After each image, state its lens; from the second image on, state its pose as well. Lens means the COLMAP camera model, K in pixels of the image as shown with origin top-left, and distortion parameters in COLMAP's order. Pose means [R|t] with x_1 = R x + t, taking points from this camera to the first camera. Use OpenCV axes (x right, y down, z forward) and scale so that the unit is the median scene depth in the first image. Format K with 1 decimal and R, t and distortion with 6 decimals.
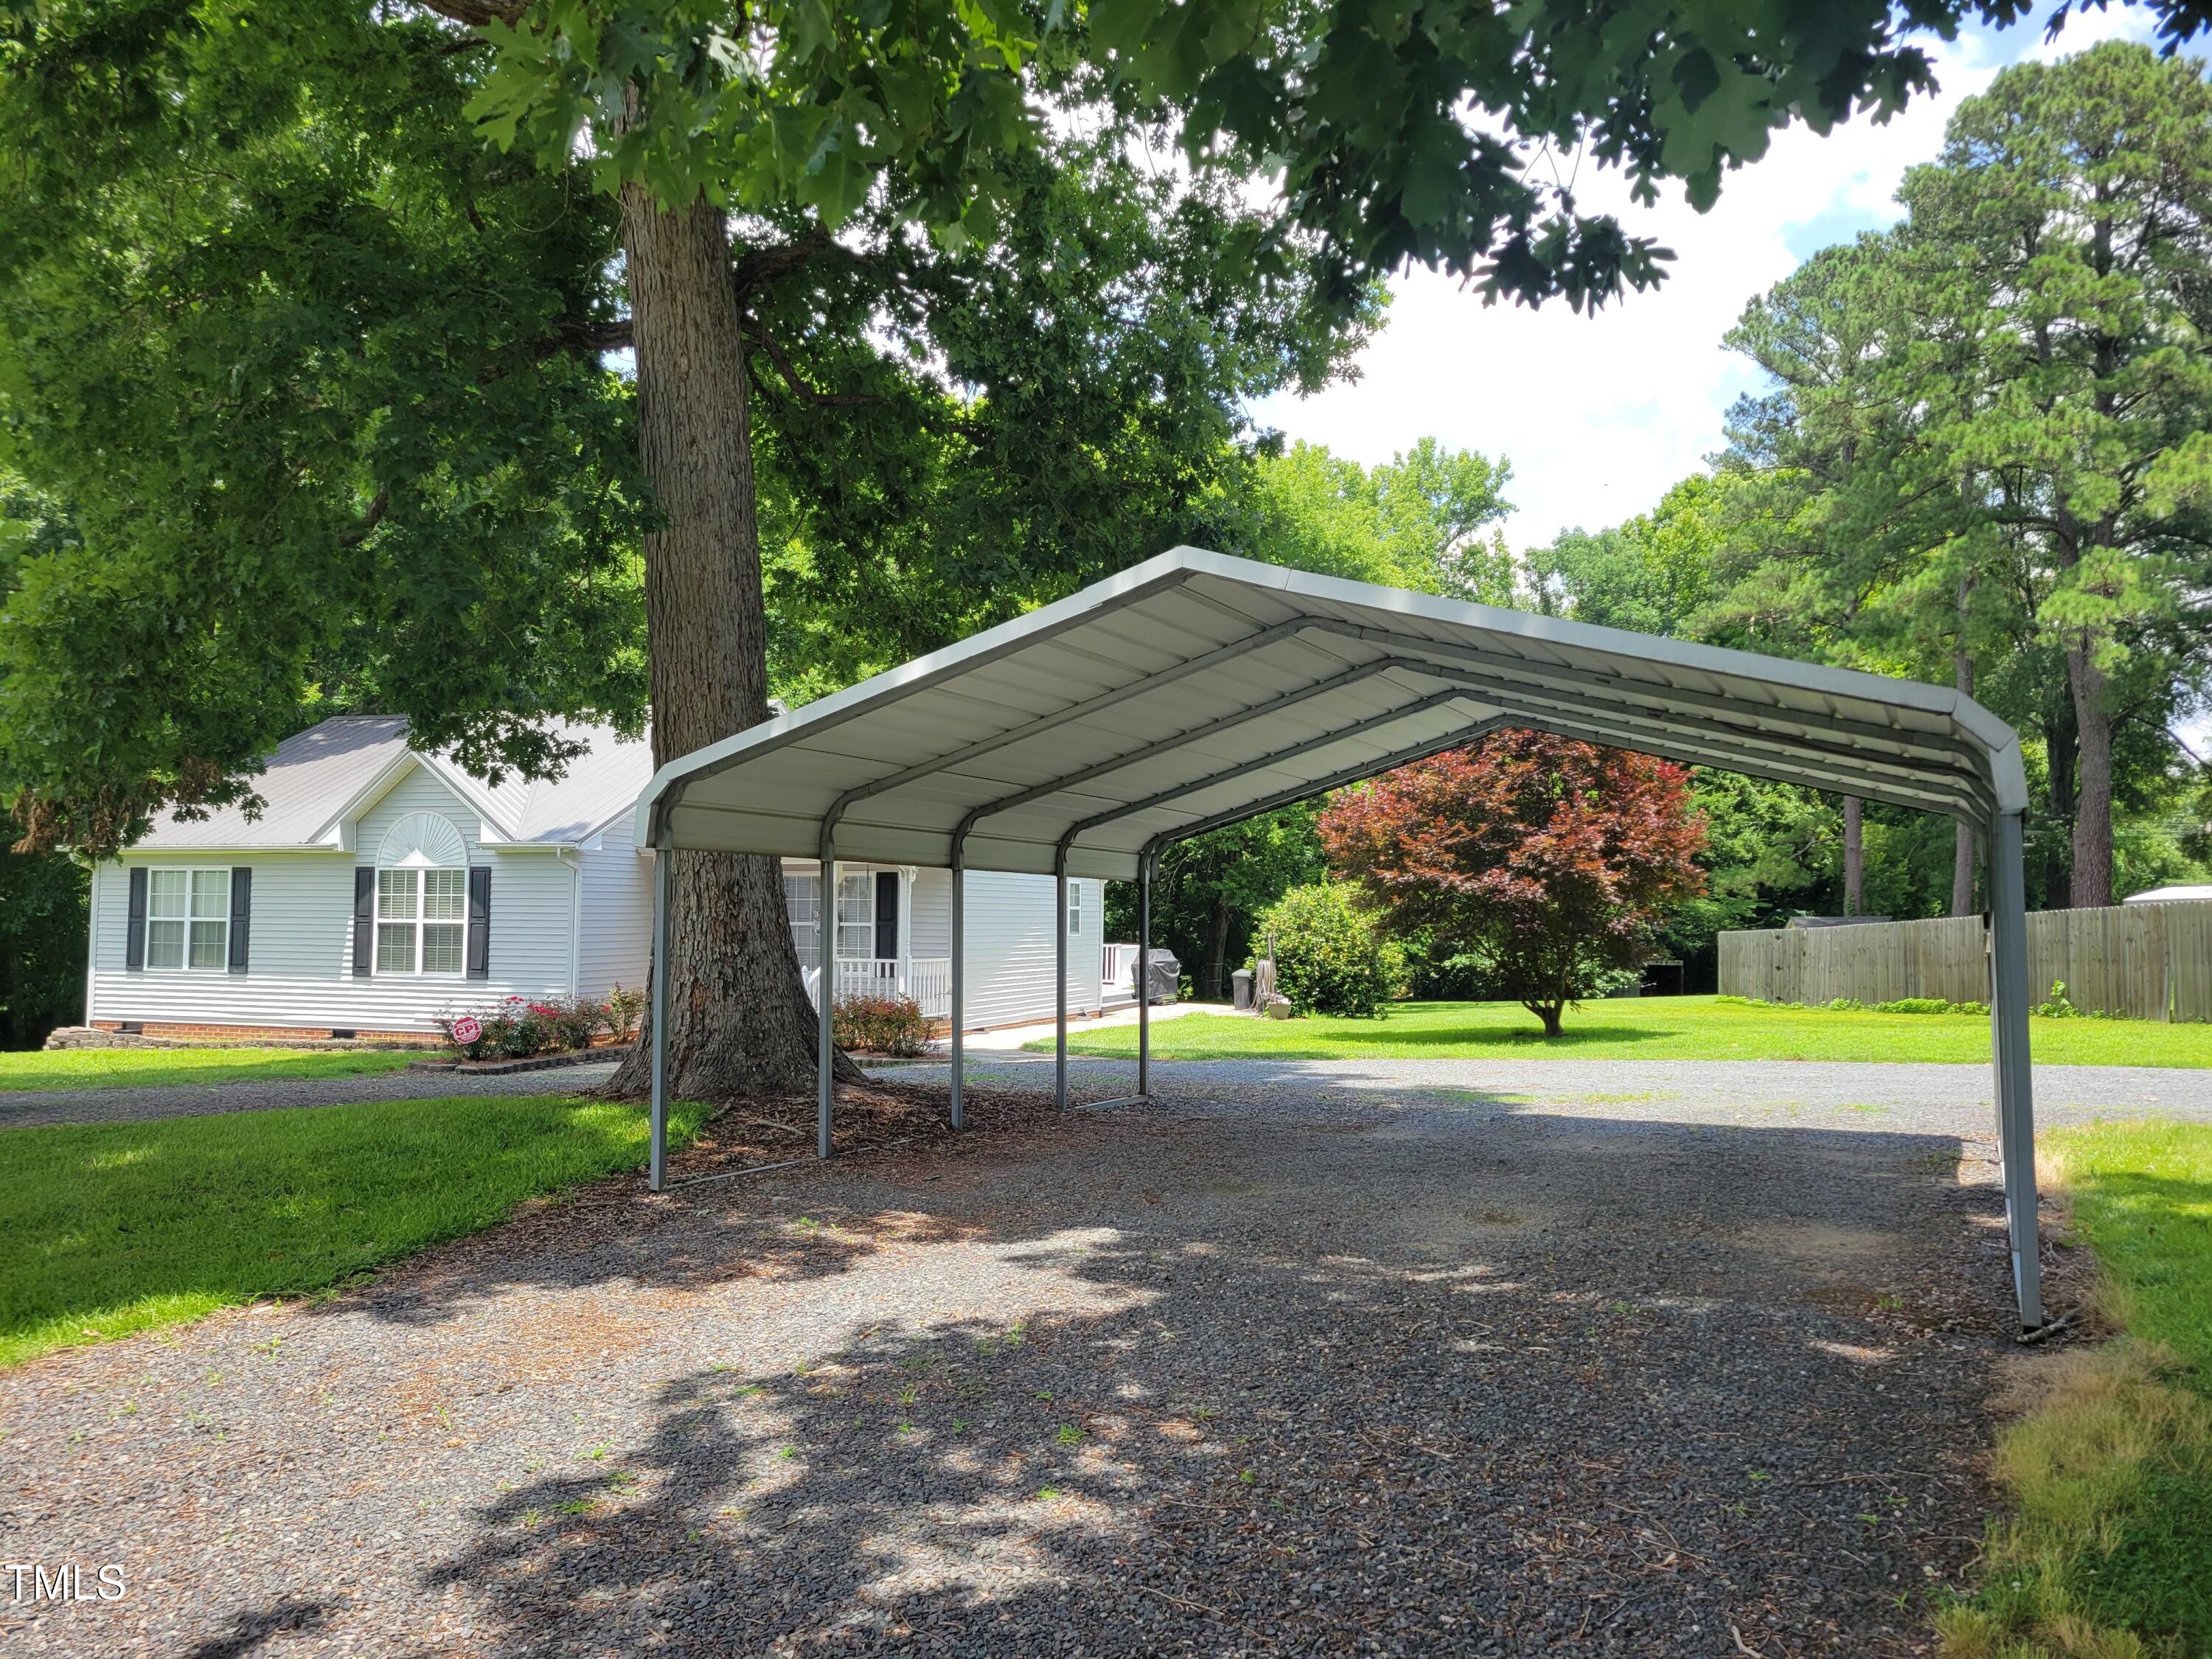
lens RADIAL K [[1663.8, 0, 1098.0], [0, 1663.8, 840.4], [0, 0, 1]] dist [0.051707, -0.027781]
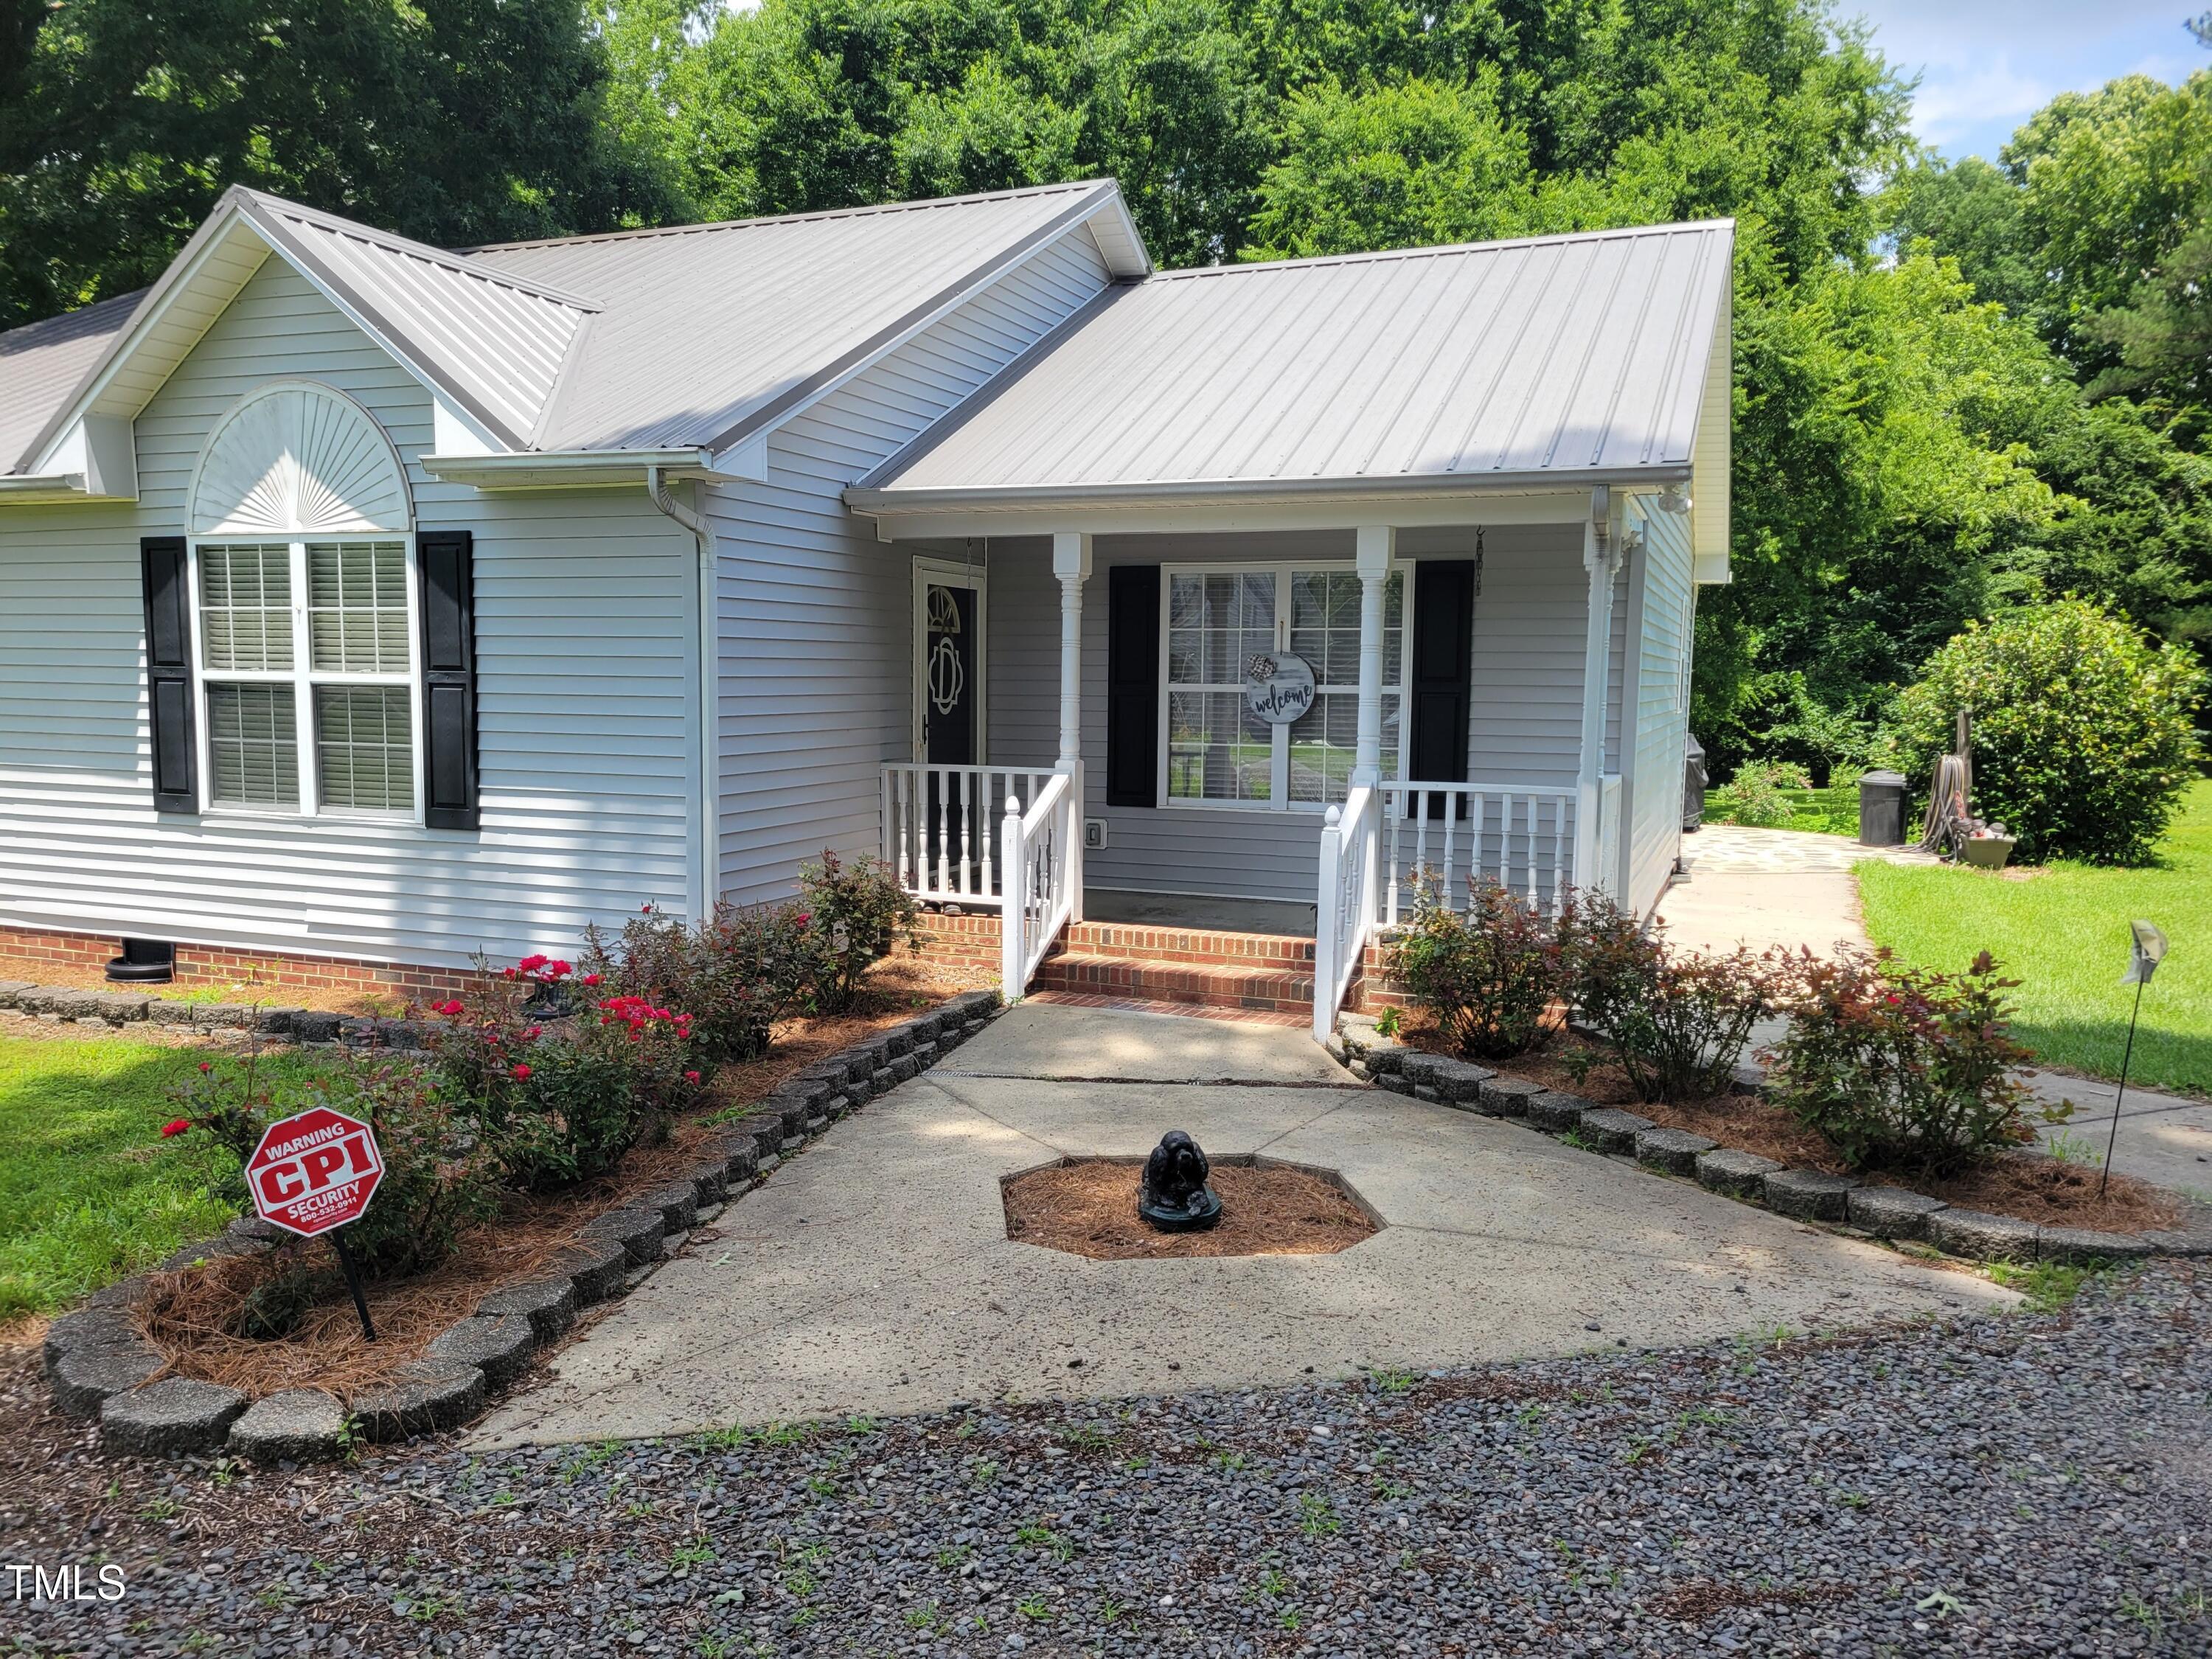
lens RADIAL K [[1663.8, 0, 1085.6], [0, 1663.8, 847.8], [0, 0, 1]] dist [0.051707, -0.027781]
pose [[0.999227, 0.007096, -0.038654, -0.204876], [-0.001265, 0.988863, 0.148825, 0.028882], [0.039279, -0.148661, 0.988108, 0.607683]]
